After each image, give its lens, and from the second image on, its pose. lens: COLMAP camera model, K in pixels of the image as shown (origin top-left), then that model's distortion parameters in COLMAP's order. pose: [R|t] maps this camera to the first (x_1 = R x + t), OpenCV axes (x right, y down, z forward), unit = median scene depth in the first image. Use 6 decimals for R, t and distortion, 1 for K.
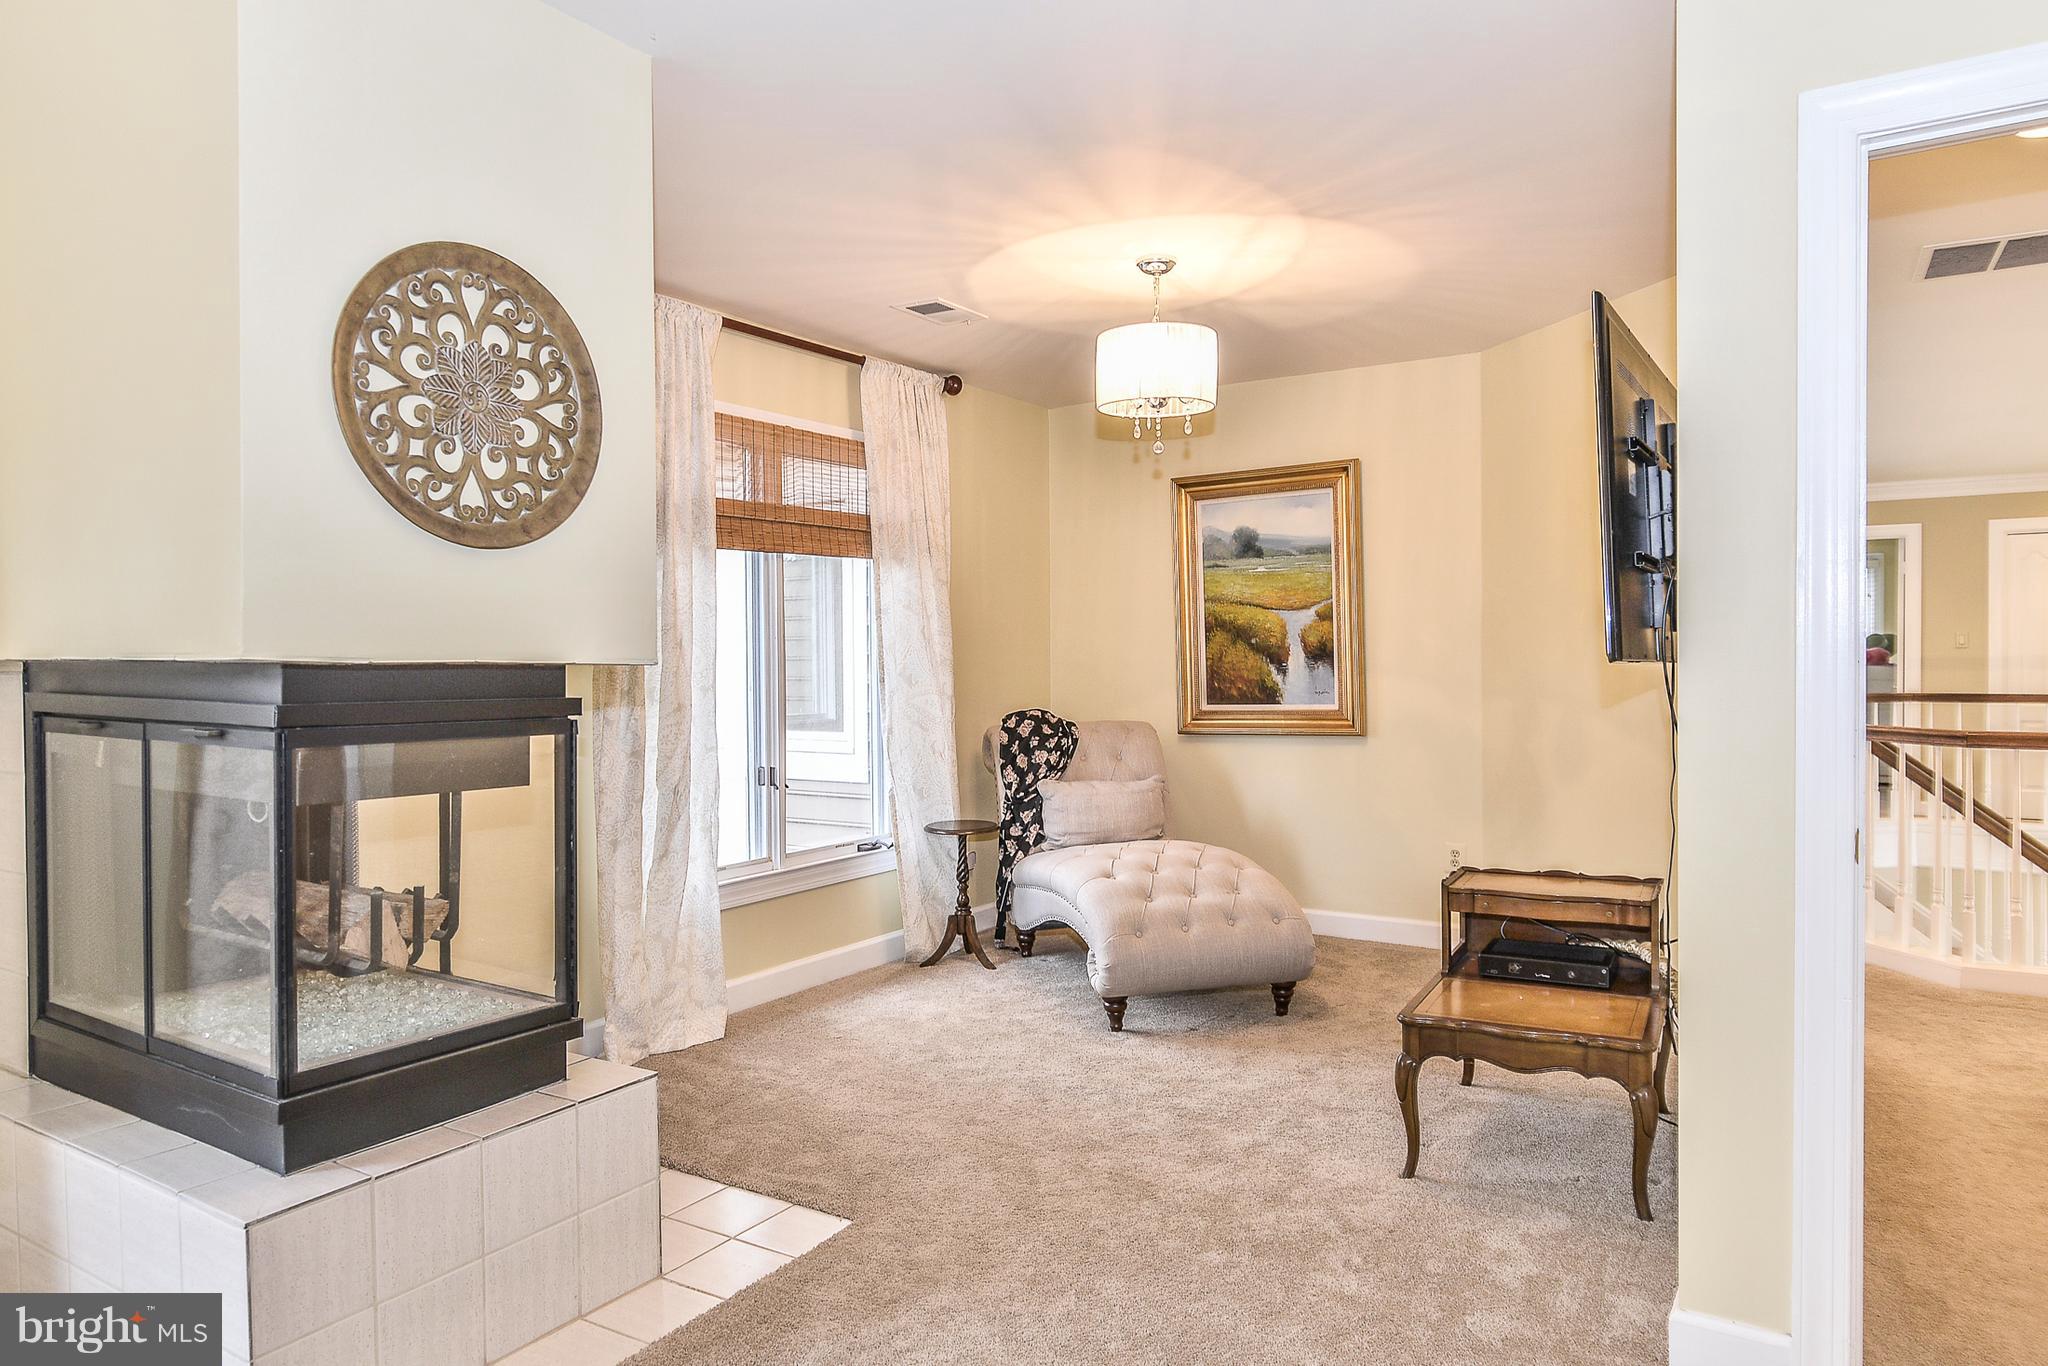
lens RADIAL K [[1314.8, 0, 1024.0], [0, 1314.8, 683.0], [0, 0, 1]] dist [-0.002771, -0.001093]
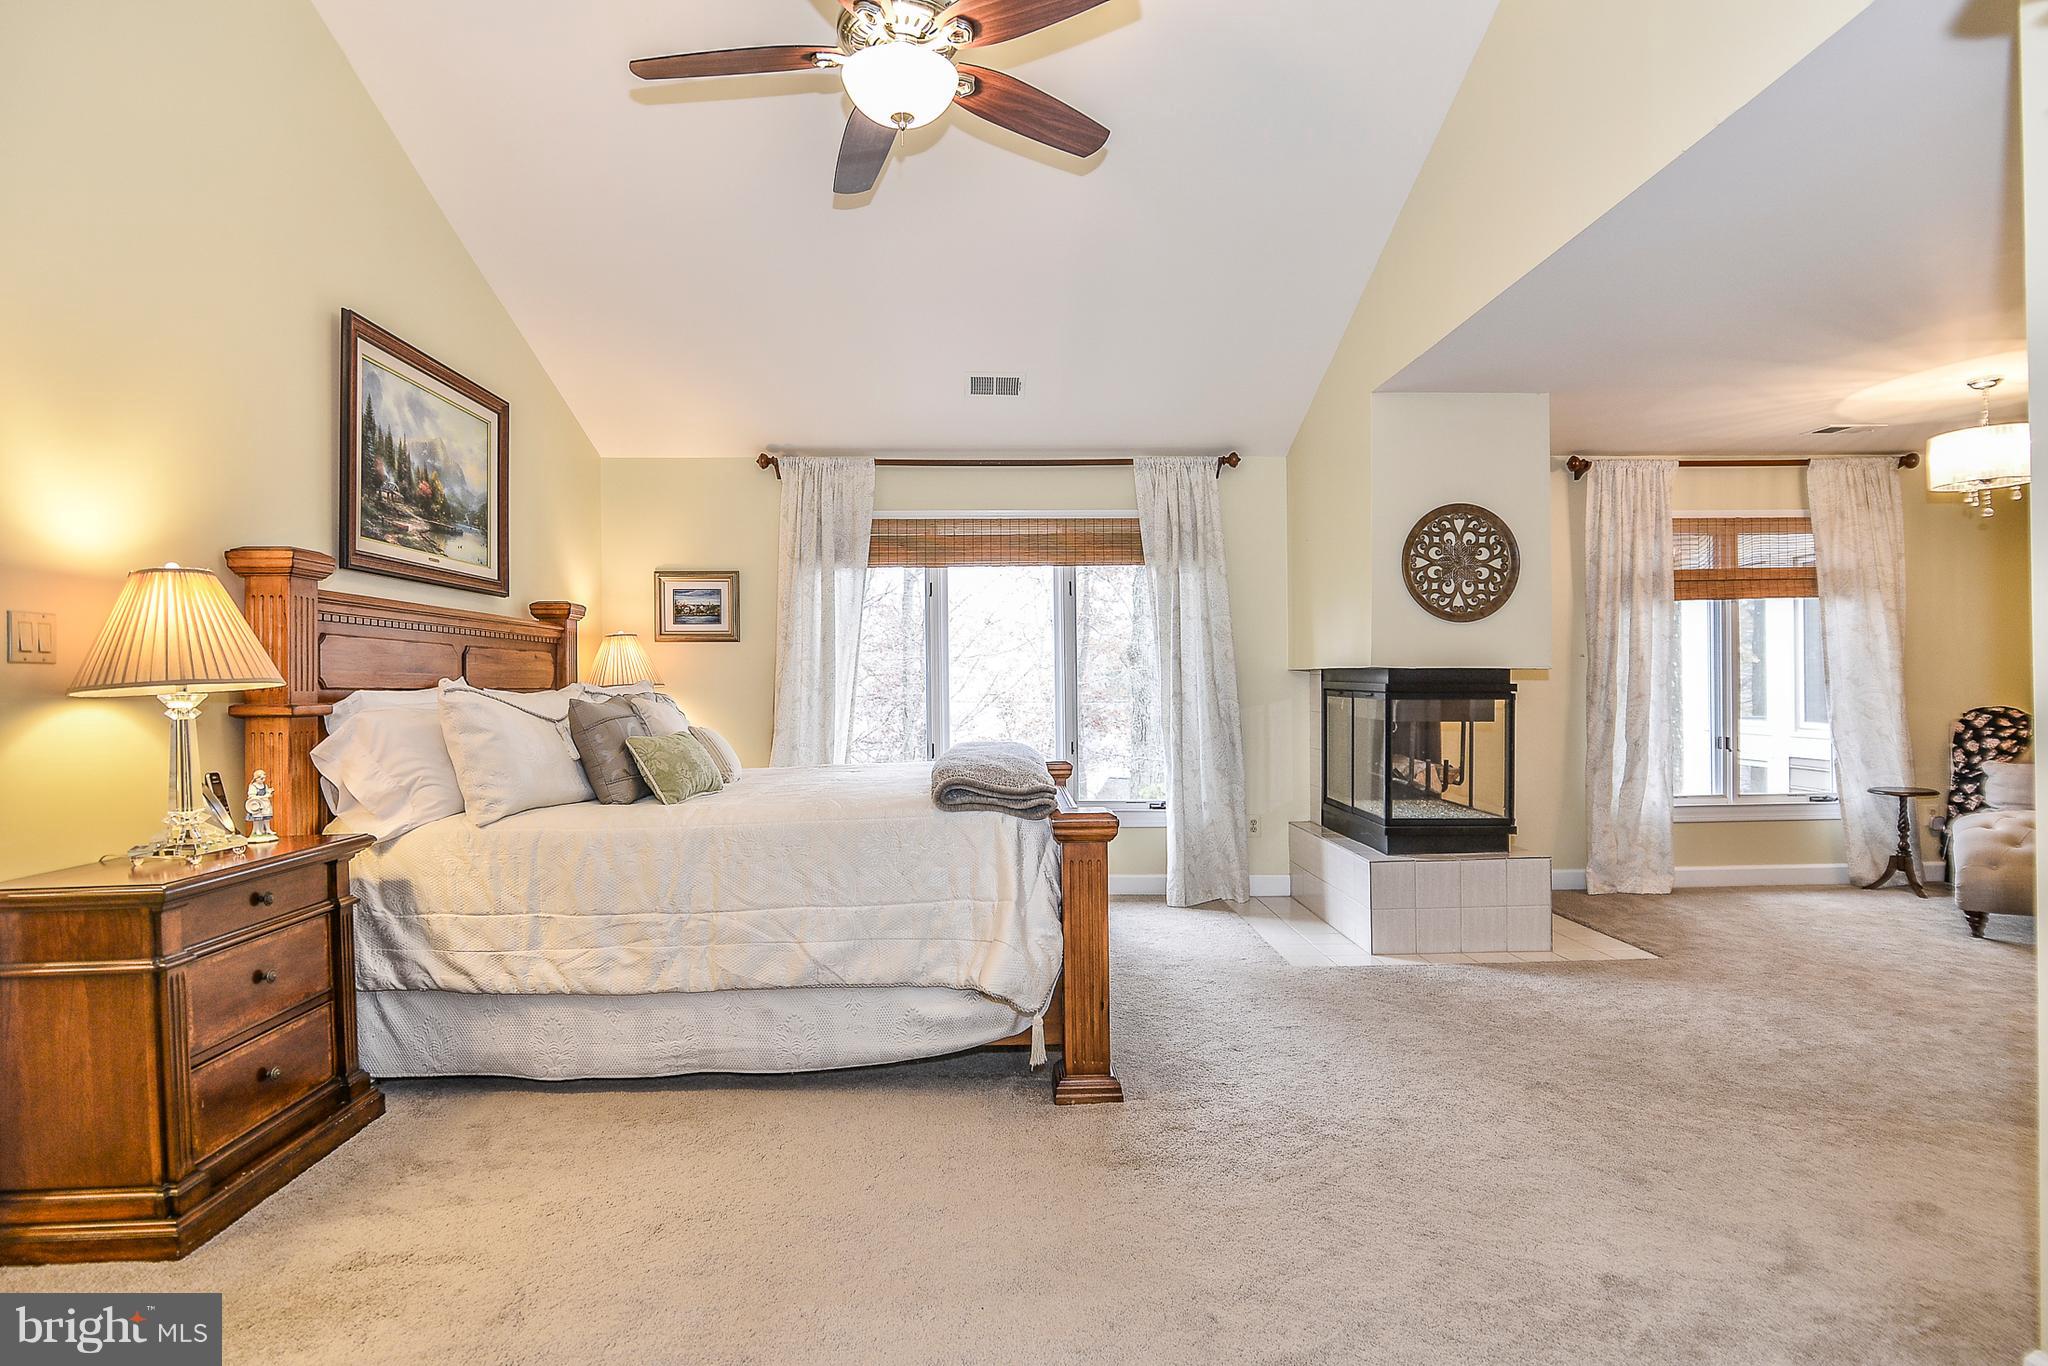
lens RADIAL K [[1126.8, 0, 1024.0], [0, 1126.8, 683.0], [0, 0, 1]] dist [-0.000901, -0.000190]
pose [[0.573659, 0.001642, -0.819093, 0.475887], [-0.011012, 0.999923, -0.005708, 0.018946], [0.819020, 0.012294, 0.573633, -0.501496]]
